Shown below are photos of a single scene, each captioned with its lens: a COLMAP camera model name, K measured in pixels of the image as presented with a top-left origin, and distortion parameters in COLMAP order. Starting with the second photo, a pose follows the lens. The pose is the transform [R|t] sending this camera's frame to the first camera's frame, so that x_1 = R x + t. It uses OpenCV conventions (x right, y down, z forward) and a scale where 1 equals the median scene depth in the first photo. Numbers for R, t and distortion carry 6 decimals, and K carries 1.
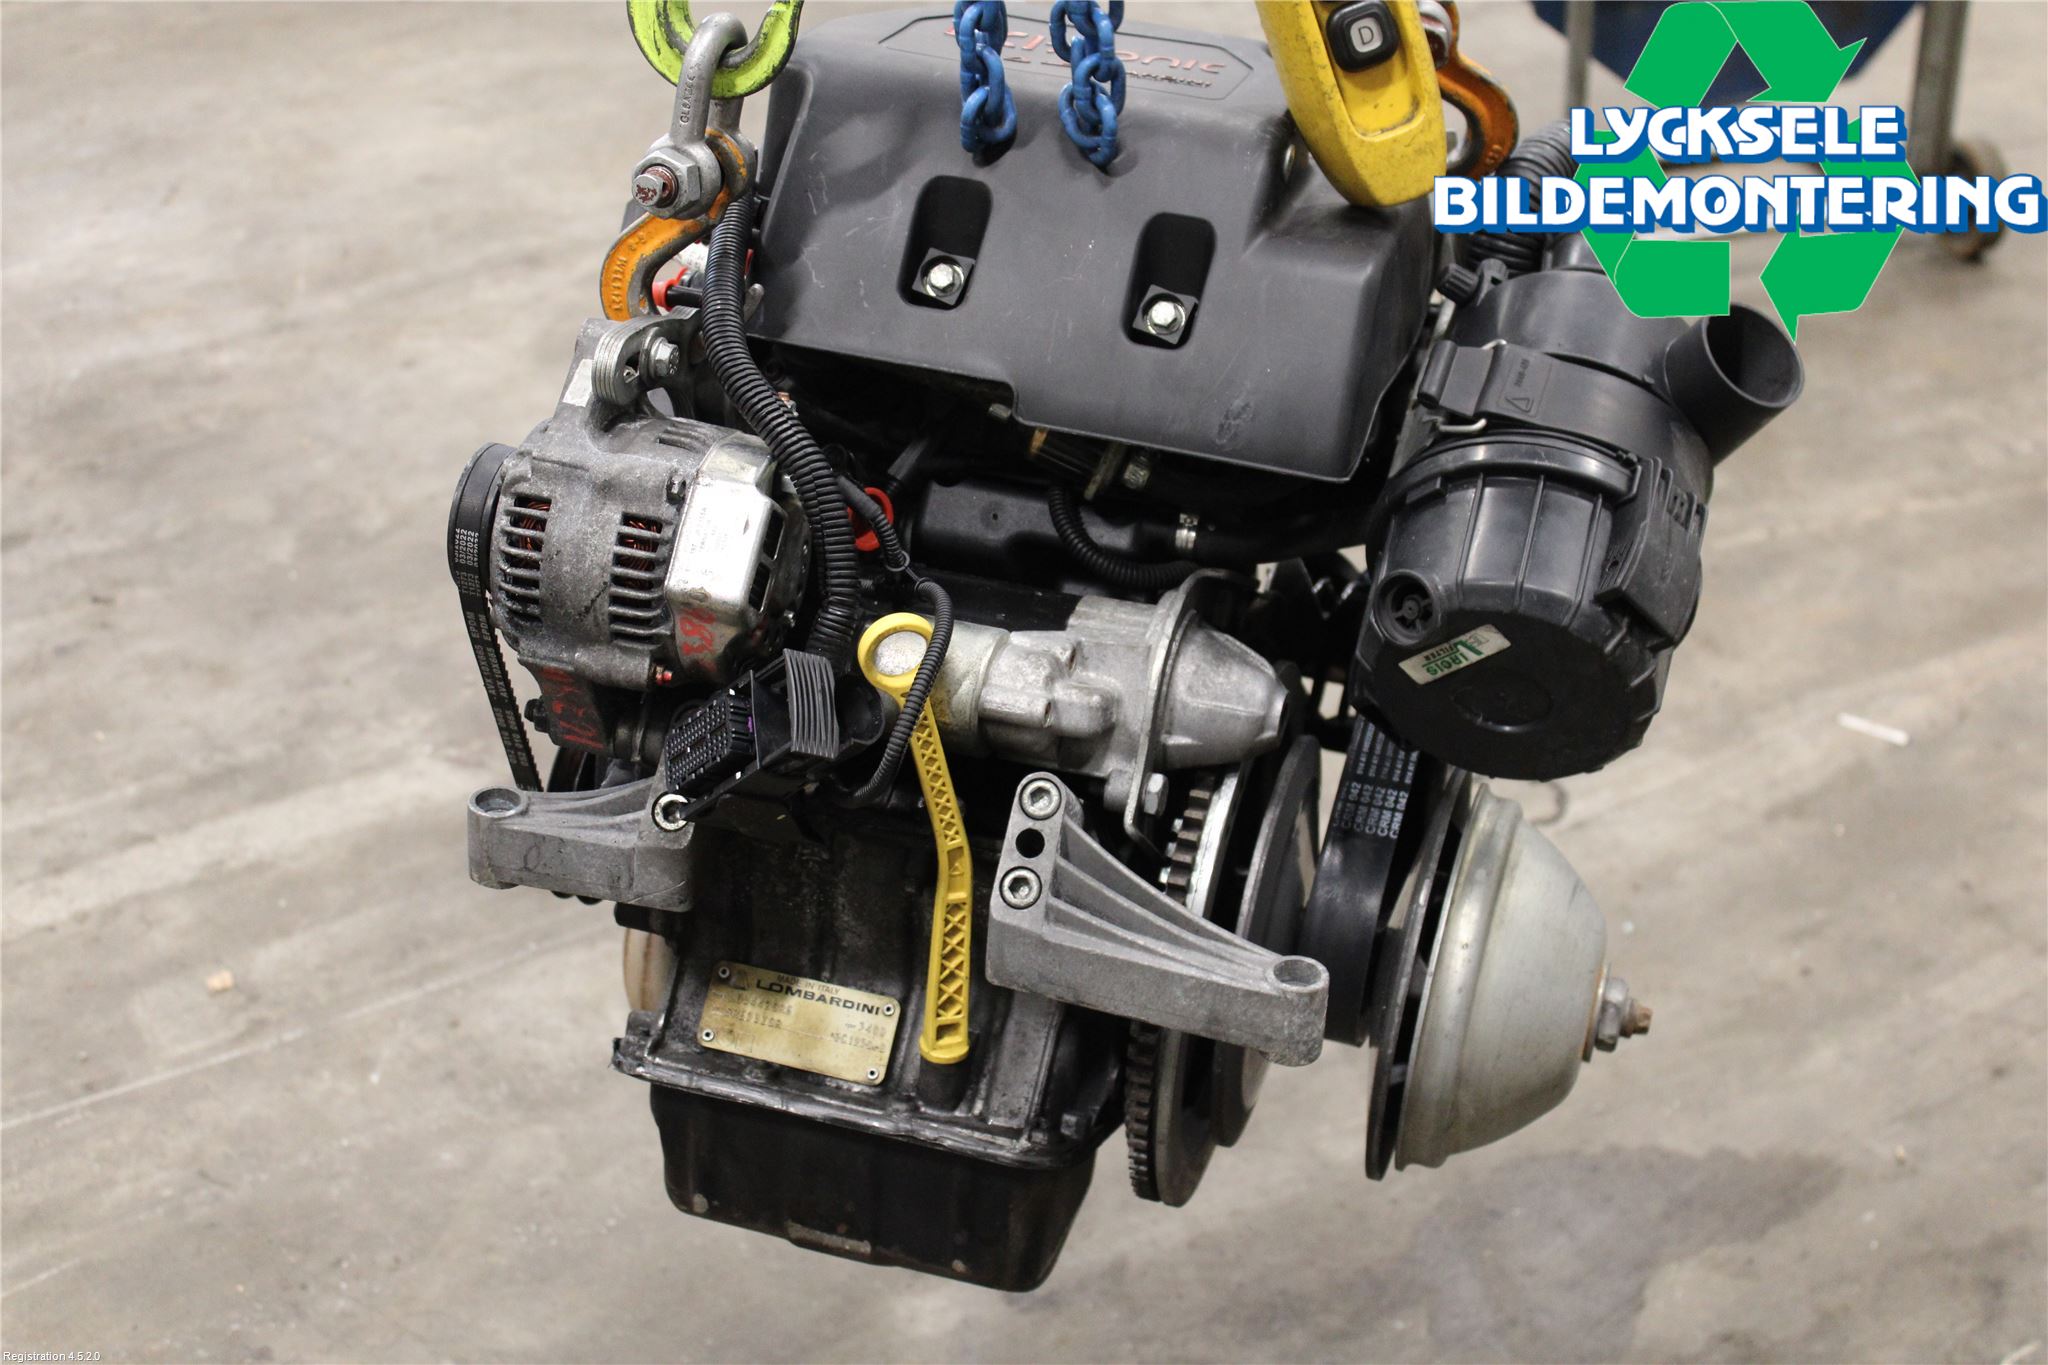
lens RADIAL K [[3216.8, 0, 1025.8], [0, 3216.8, 682.8], [0, 0, 1]] dist [-0.007370, 0.000000]
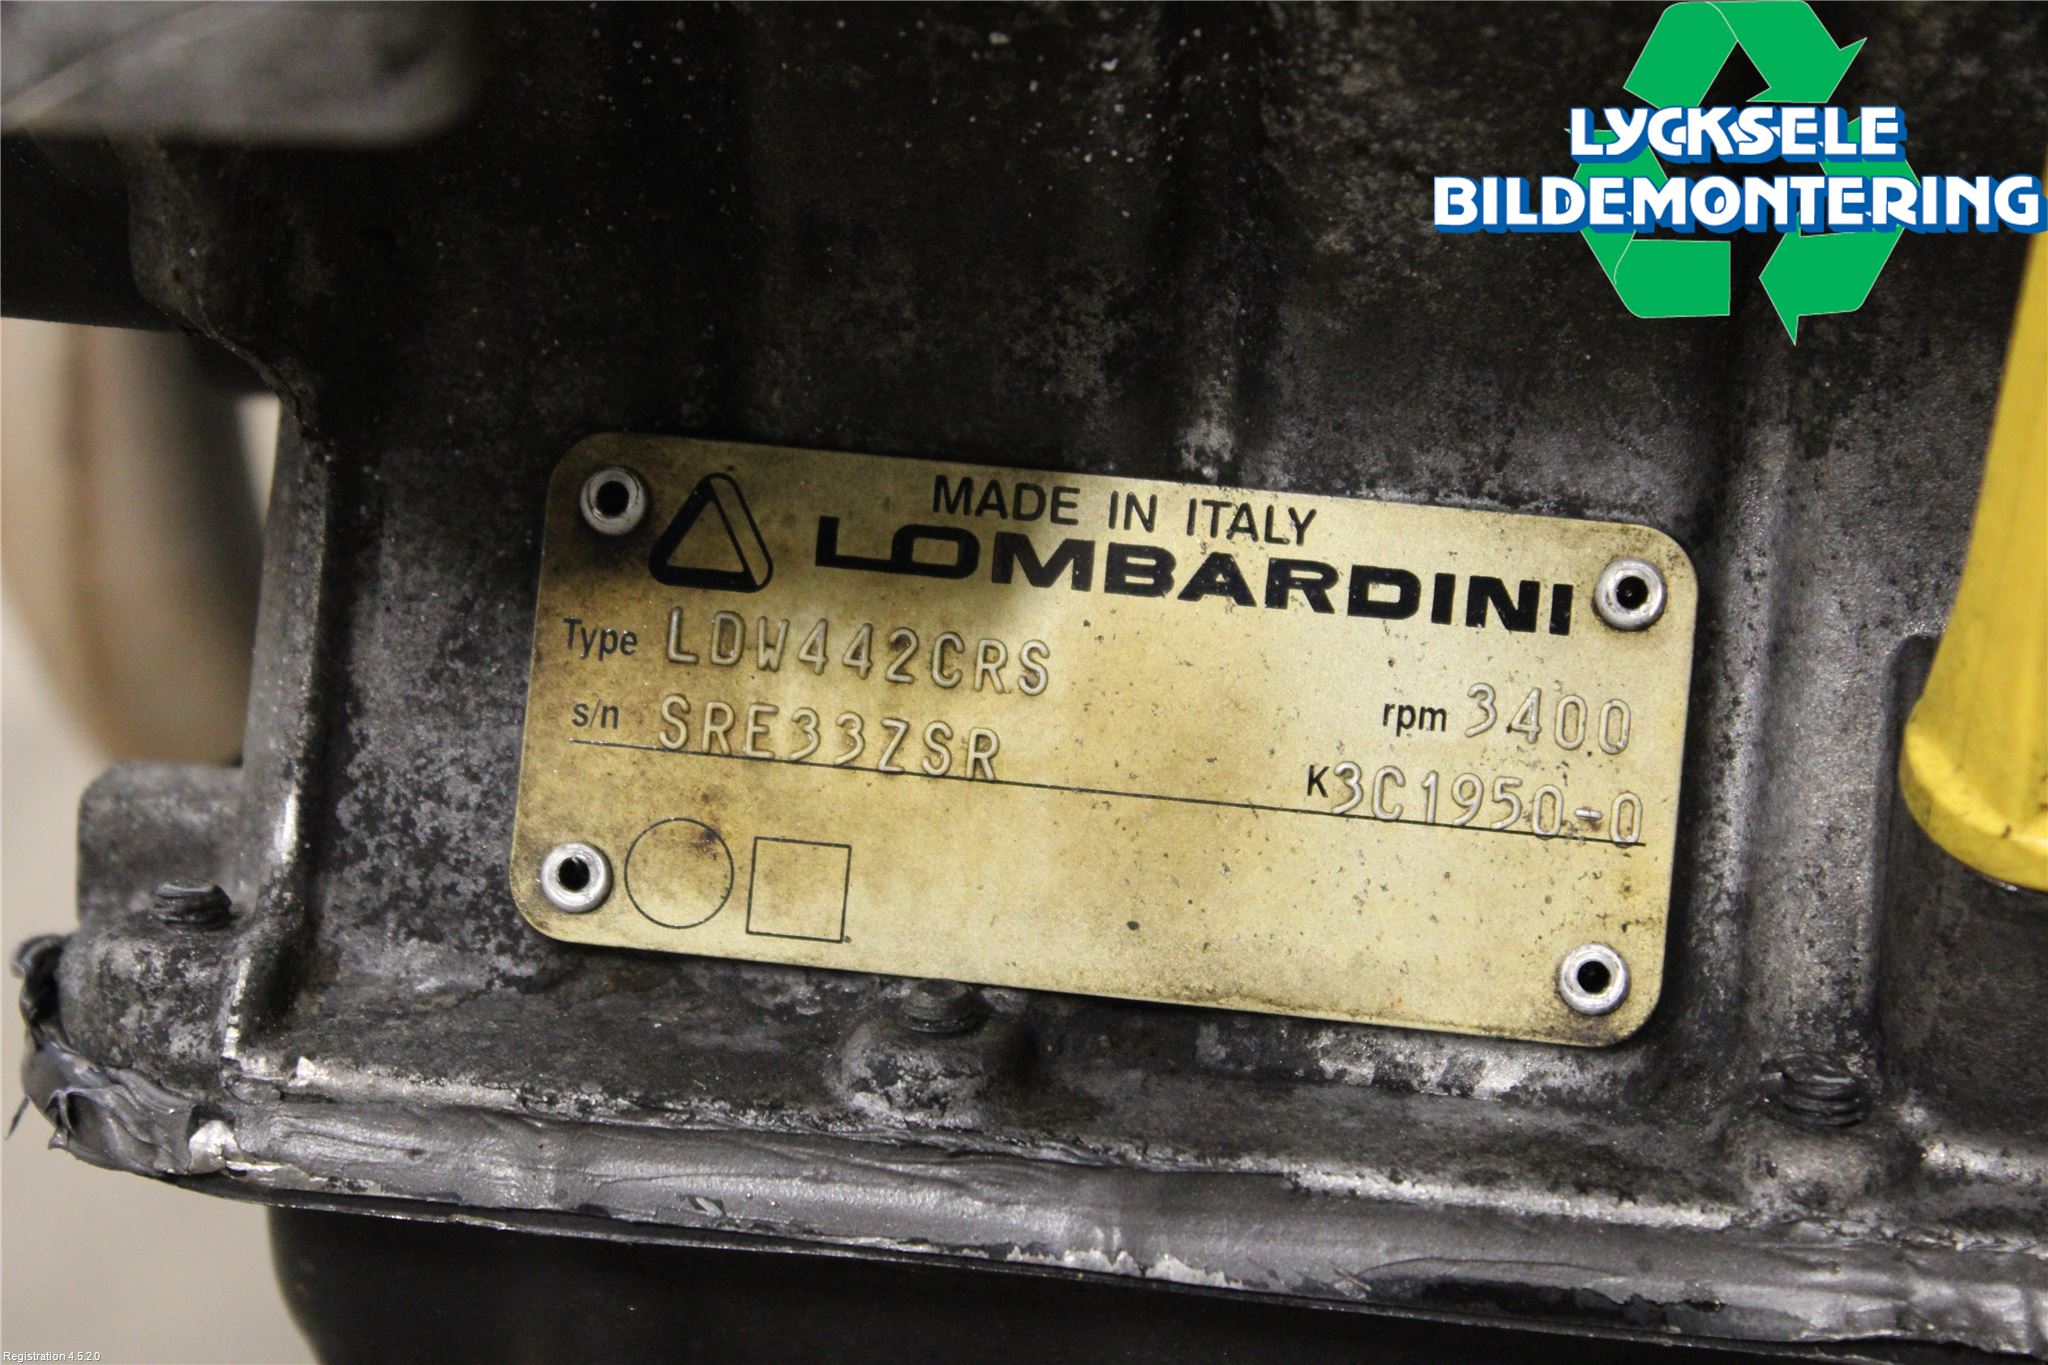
lens RADIAL K [[5270.6, 0, 1022.8], [0, 5270.6, 683.8], [0, 0, 1]] dist [0.043106, 0.000000]
pose [[0.987695, -0.133812, 0.080948, -0.096982], [0.118736, 0.978485, 0.168727, 0.055403], [-0.101784, -0.157039, 0.982333, 0.727224]]
